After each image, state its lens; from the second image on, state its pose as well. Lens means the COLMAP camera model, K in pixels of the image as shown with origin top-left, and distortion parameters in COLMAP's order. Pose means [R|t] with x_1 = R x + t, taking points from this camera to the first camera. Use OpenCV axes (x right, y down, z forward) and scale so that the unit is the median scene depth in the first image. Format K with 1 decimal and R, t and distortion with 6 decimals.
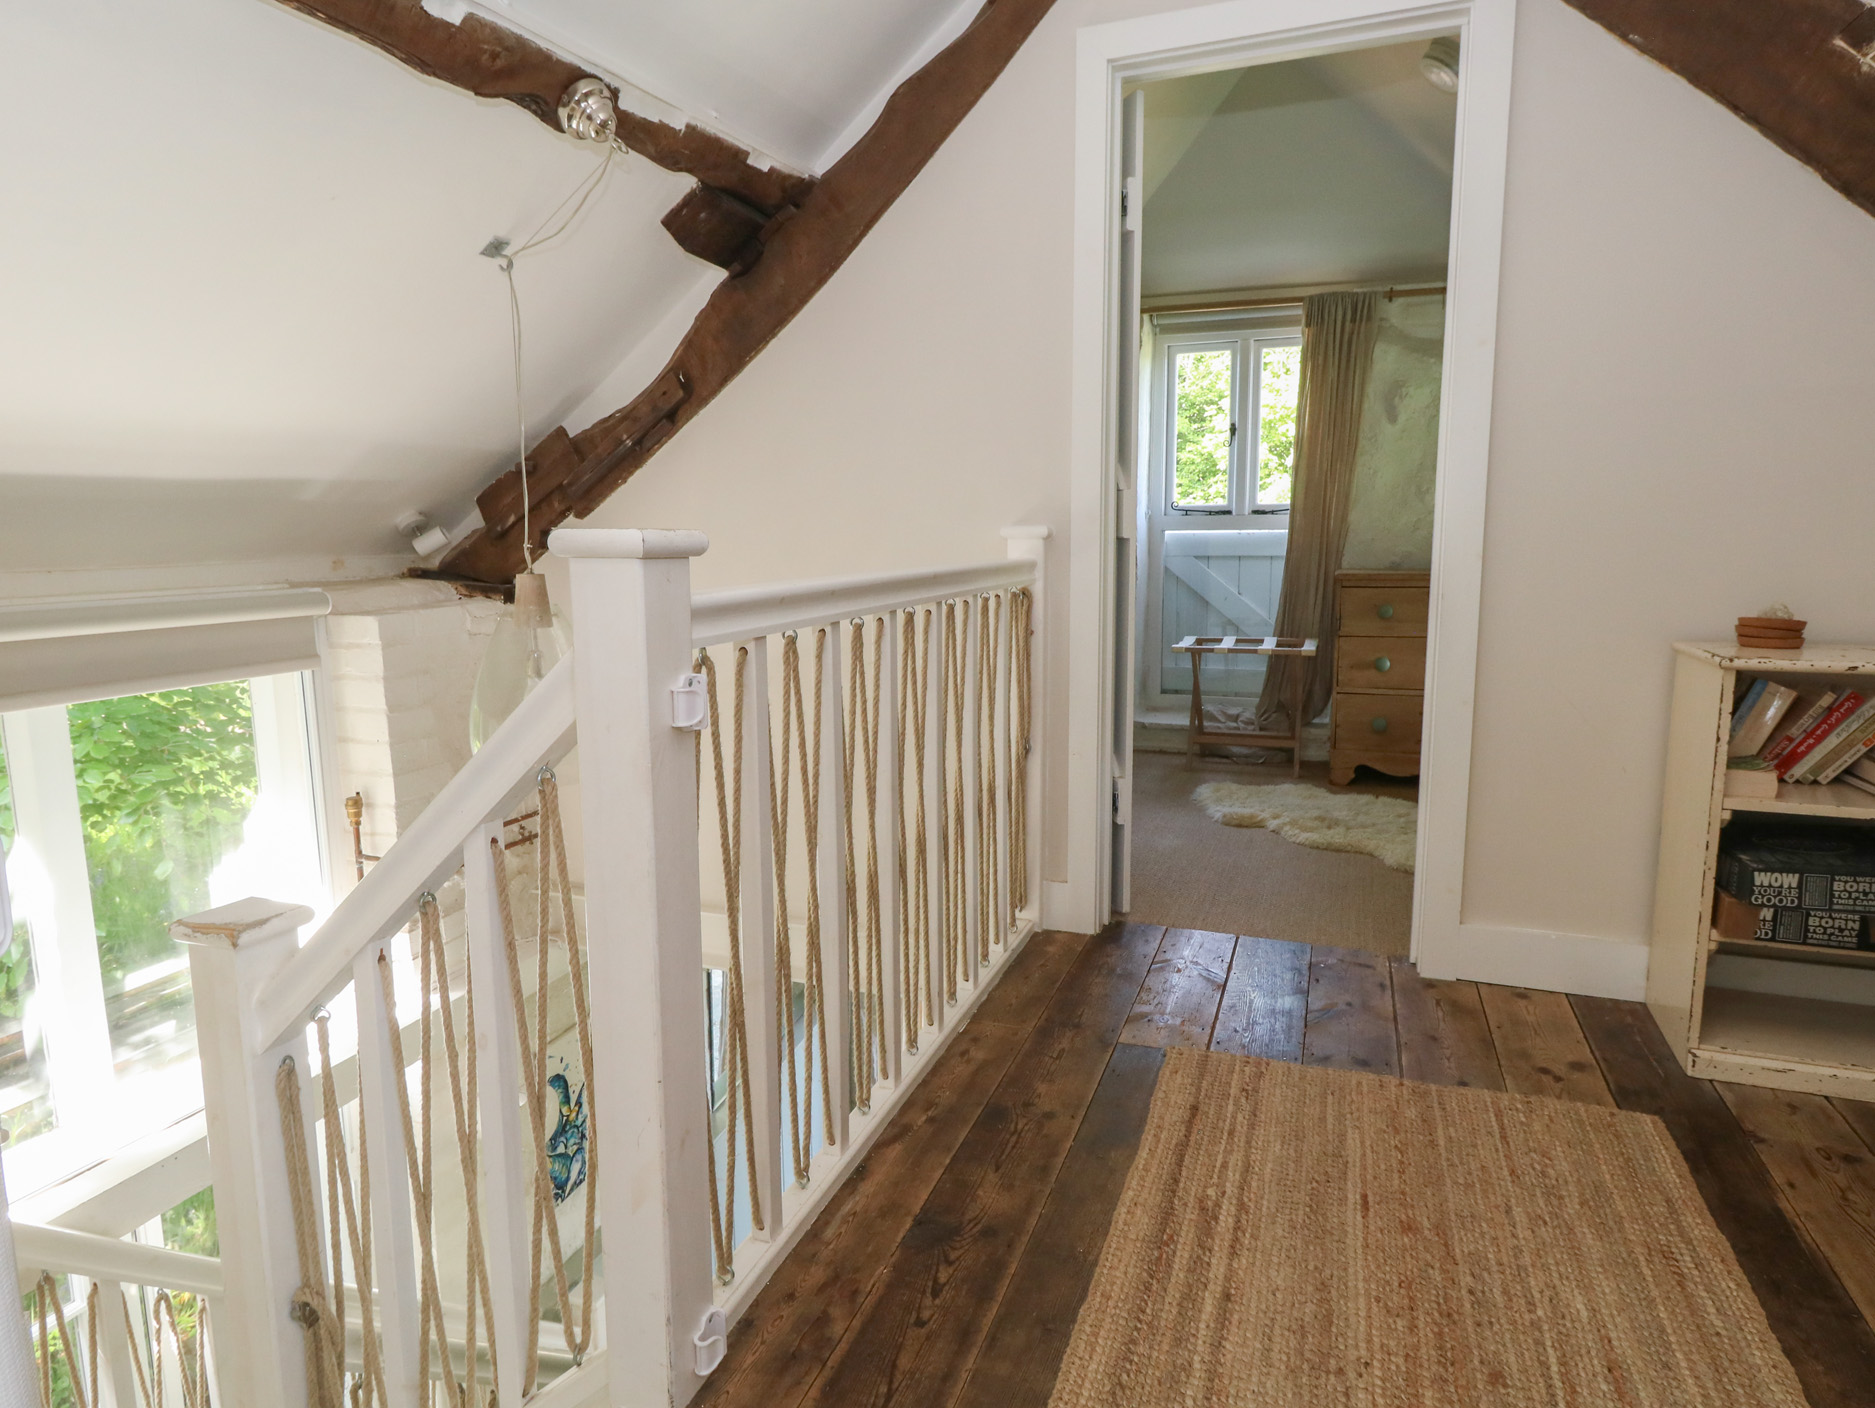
lens RADIAL K [[1012.3, 0, 940.2], [0, 1012.3, 696.8], [0, 0, 1]] dist [-0.002100, -0.001565]
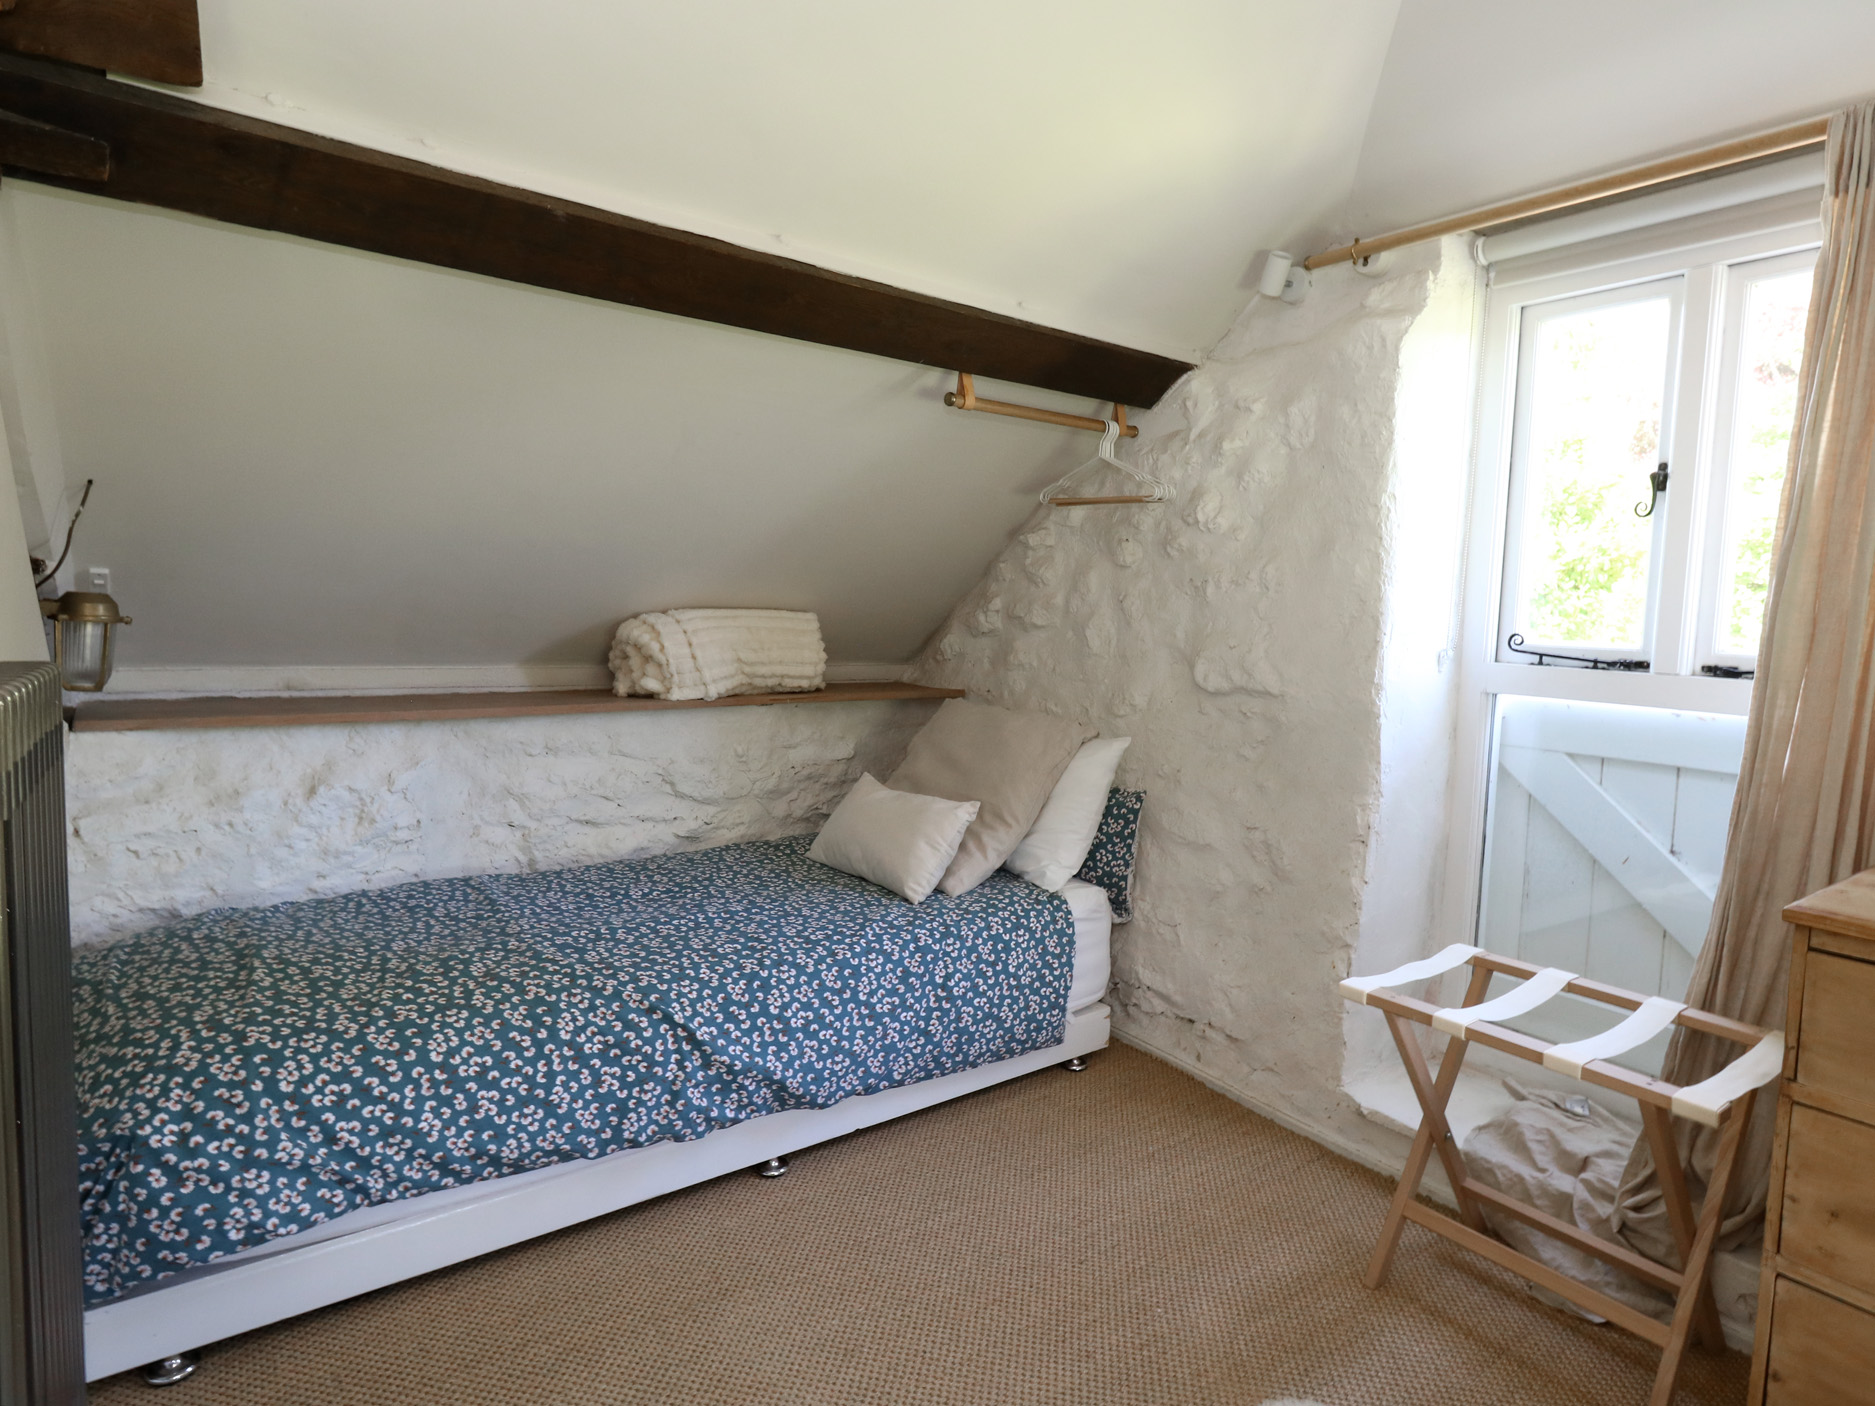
lens RADIAL K [[1012.3, 0, 935.1], [0, 1012.3, 700.8], [0, 0, 1]] dist [-0.002100, -0.001565]
pose [[0.843167, 0.090603, -0.529963, 0.261017], [-0.133088, 0.990194, -0.042458, -0.108831], [0.520920, 0.106331, 0.846957, 0.476734]]
